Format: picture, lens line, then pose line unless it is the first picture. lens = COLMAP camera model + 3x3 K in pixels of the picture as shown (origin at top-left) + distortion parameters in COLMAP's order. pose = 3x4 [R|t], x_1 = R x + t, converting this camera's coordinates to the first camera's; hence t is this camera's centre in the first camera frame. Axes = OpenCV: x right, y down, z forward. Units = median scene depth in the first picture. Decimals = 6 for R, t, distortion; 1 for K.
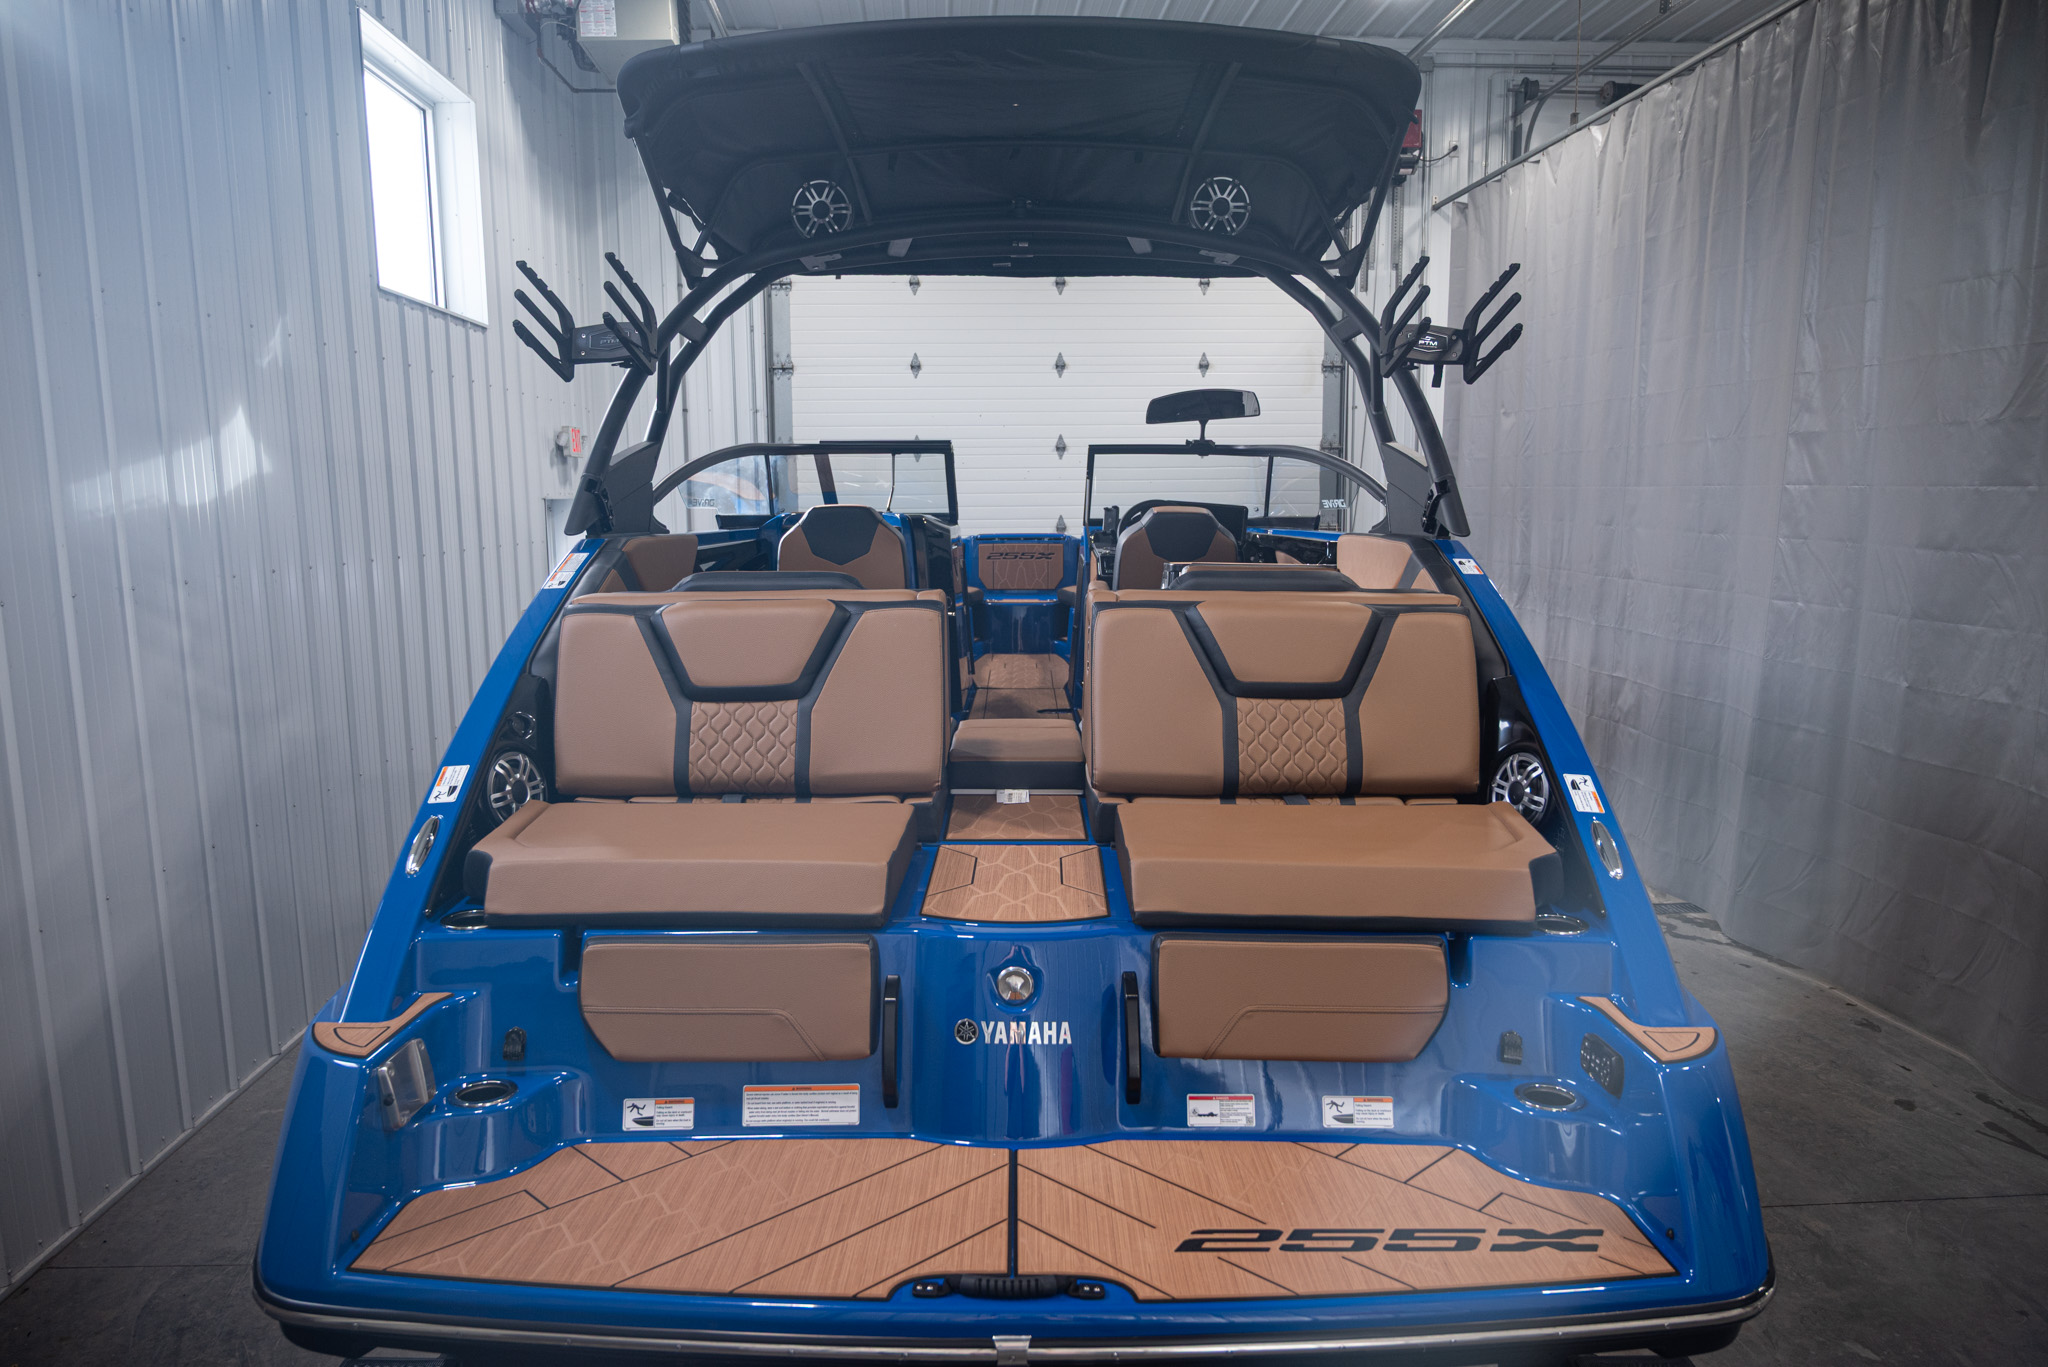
lens RADIAL K [[1374.7, 0, 1024.0], [0, 1374.7, 683.5], [0, 0, 1]] dist [-0.004607, -0.002400]
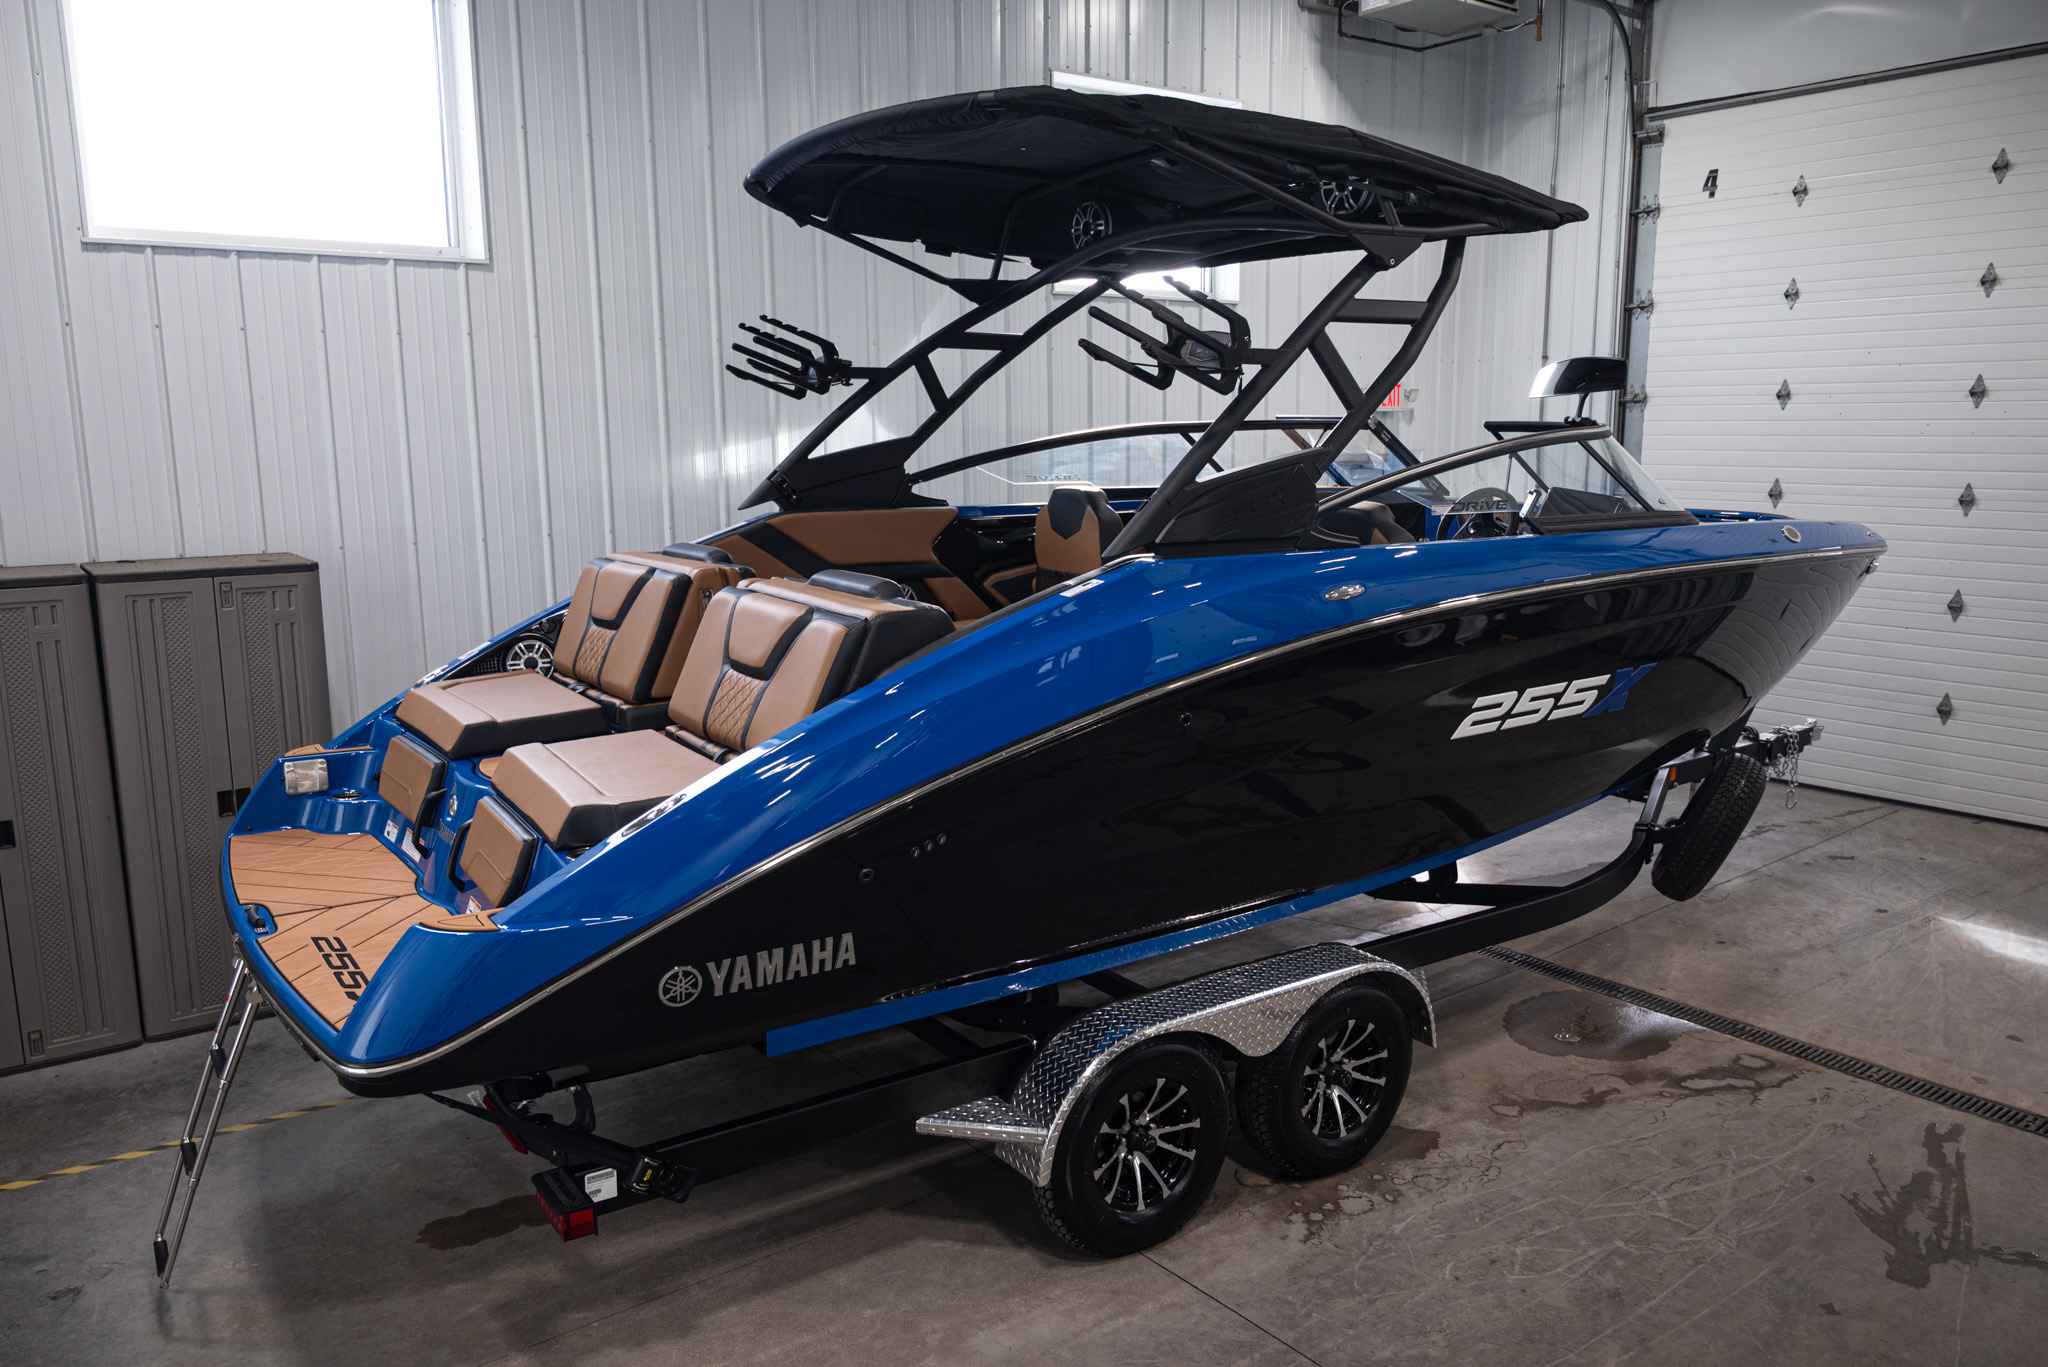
lens RADIAL K [[1510.8, 0, 1024.0], [0, 1510.8, 683.5], [0, 0, 1]] dist [0.001817, 0.000303]
pose [[0.556530, 0.146037, -0.817892, 1.429708], [-0.108457, 0.988777, 0.102749, -0.147416], [0.823718, 0.031523, 0.566123, 0.404075]]
